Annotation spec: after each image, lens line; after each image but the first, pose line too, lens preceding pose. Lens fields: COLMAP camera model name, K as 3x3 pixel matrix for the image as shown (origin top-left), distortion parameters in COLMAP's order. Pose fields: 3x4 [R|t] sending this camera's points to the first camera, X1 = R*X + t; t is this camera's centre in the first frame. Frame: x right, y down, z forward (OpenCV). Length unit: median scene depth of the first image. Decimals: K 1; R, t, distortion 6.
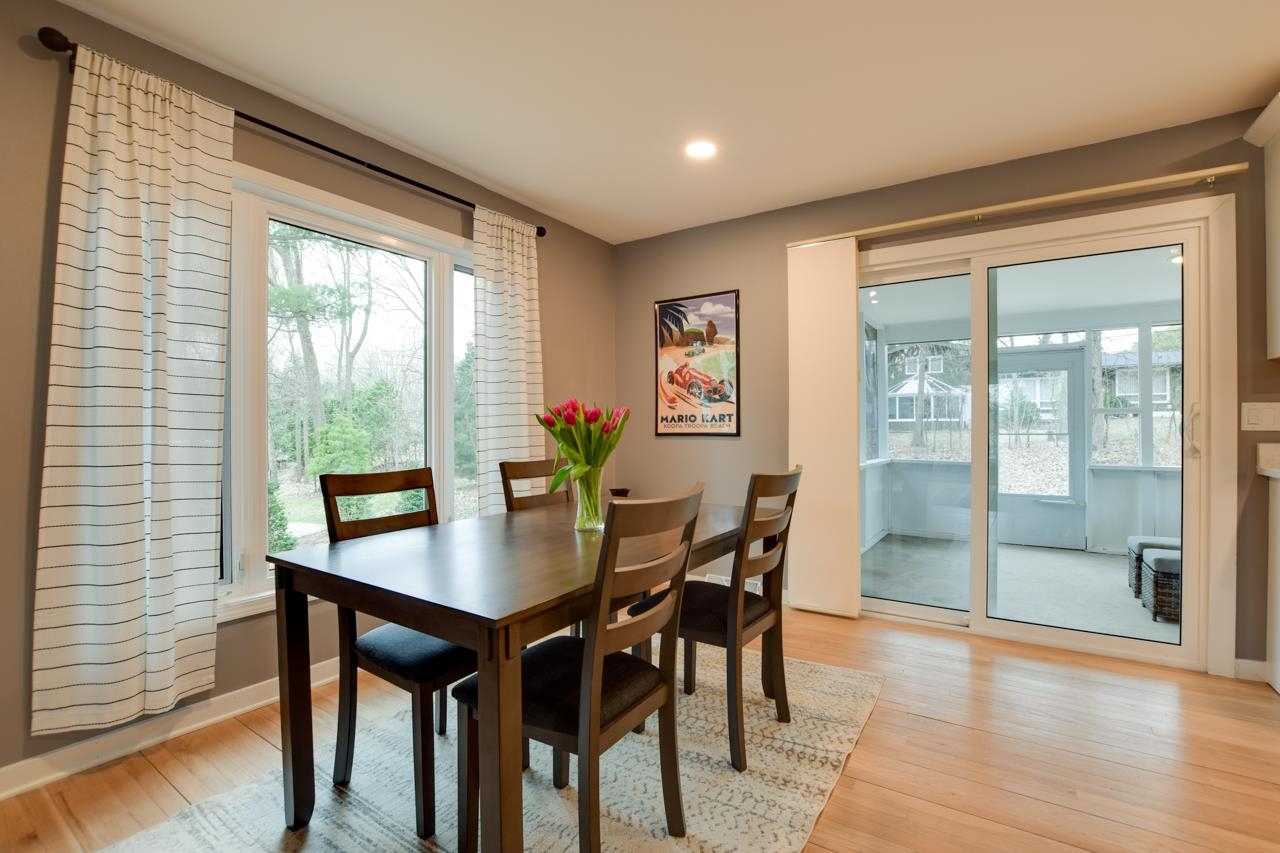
lens RADIAL K [[565.6, 0, 645.5], [0, 565.6, 428.8], [0, 0, 1]] dist [-0.029168, -0.000273]
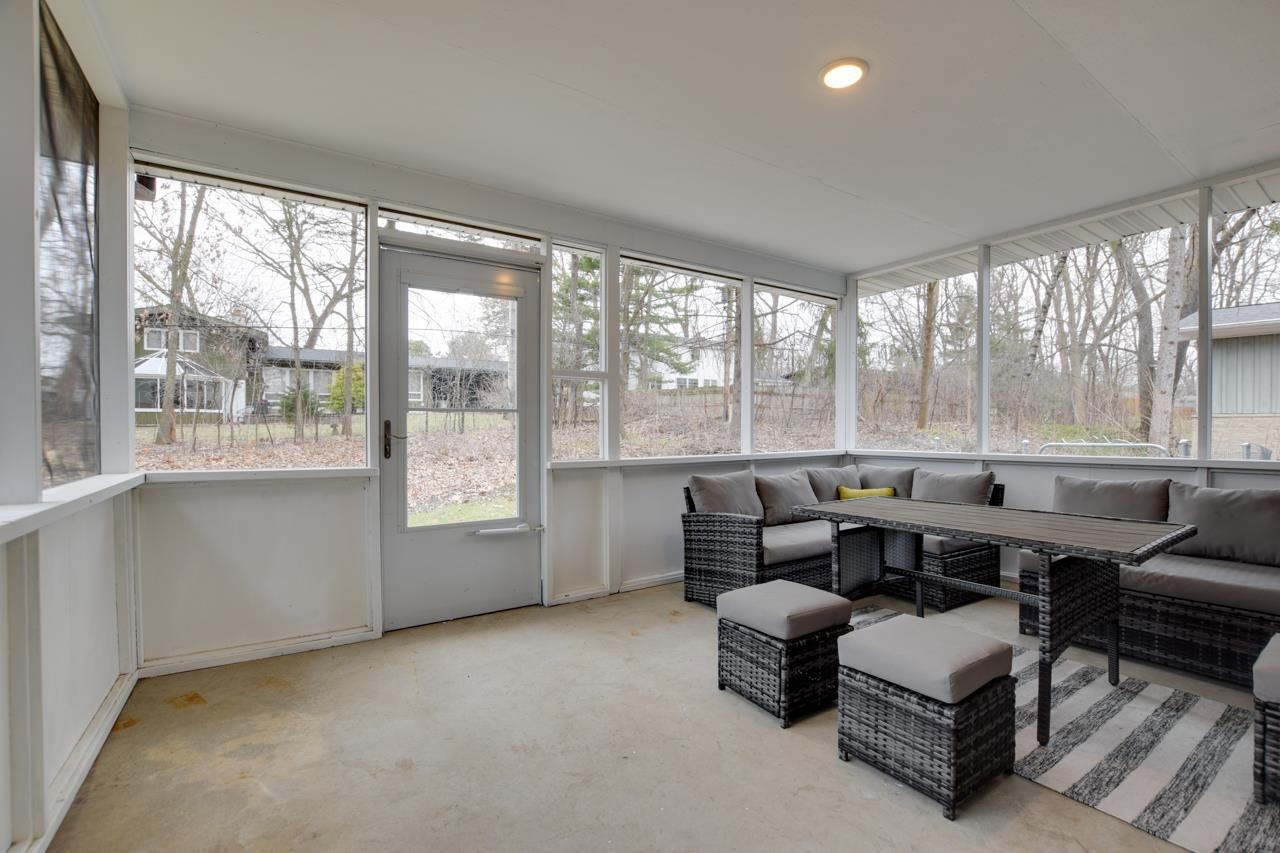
lens RADIAL K [[565.6, 0, 645.5], [0, 565.6, 428.8], [0, 0, 1]] dist [-0.029168, -0.000273]
pose [[0.385544, -0.003903, 0.922681, 0.252154], [-0.001395, 0.999987, 0.004812, 0.023519], [-0.922689, -0.003142, 0.385533, 0.610897]]
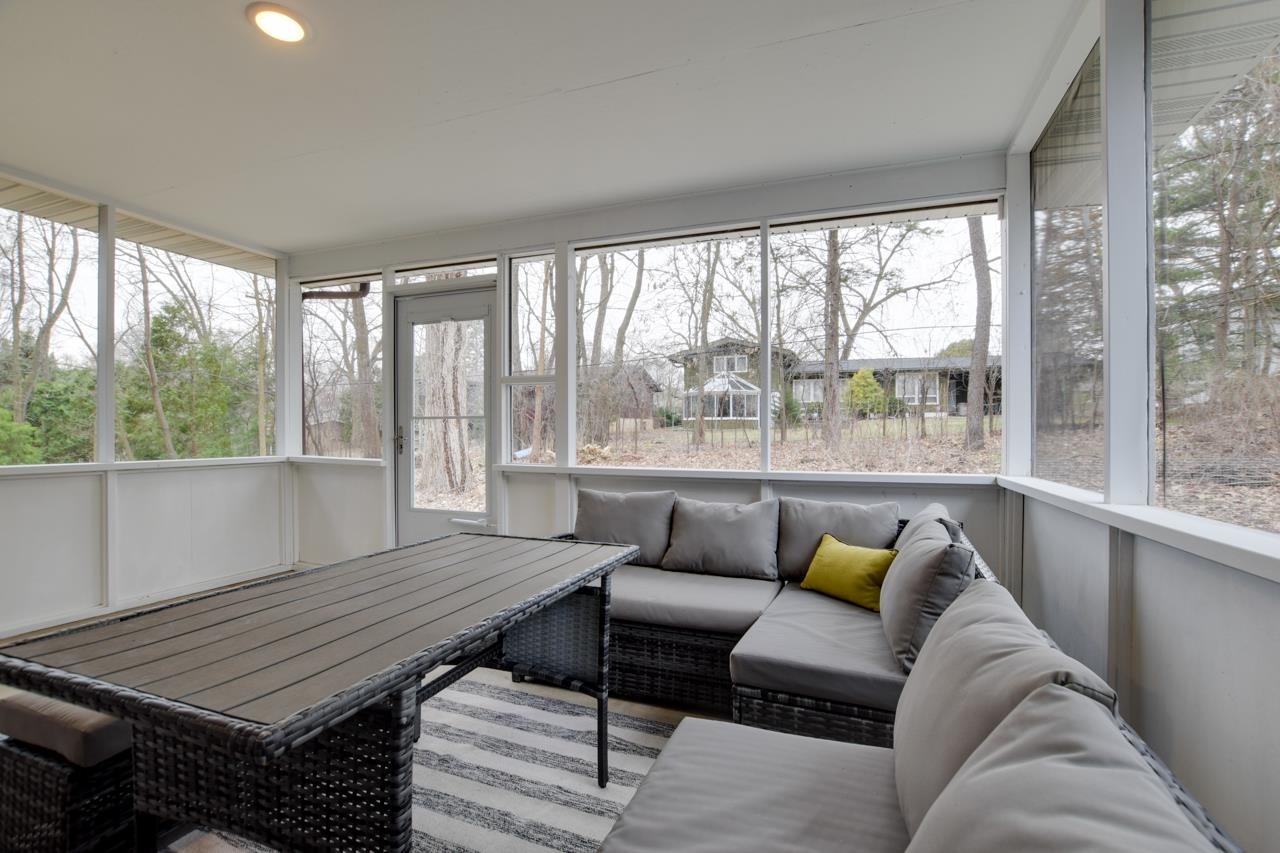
lens RADIAL K [[573.5, 0, 648.0], [0, 573.5, 427.9], [0, 0, 1]] dist [-0.029160, 0.000559]
pose [[0.975621, 0.005834, 0.219387, 0.763942], [-0.005059, 0.999979, -0.004091, 0.021845], [-0.219406, 0.002881, 0.975629, 0.282387]]
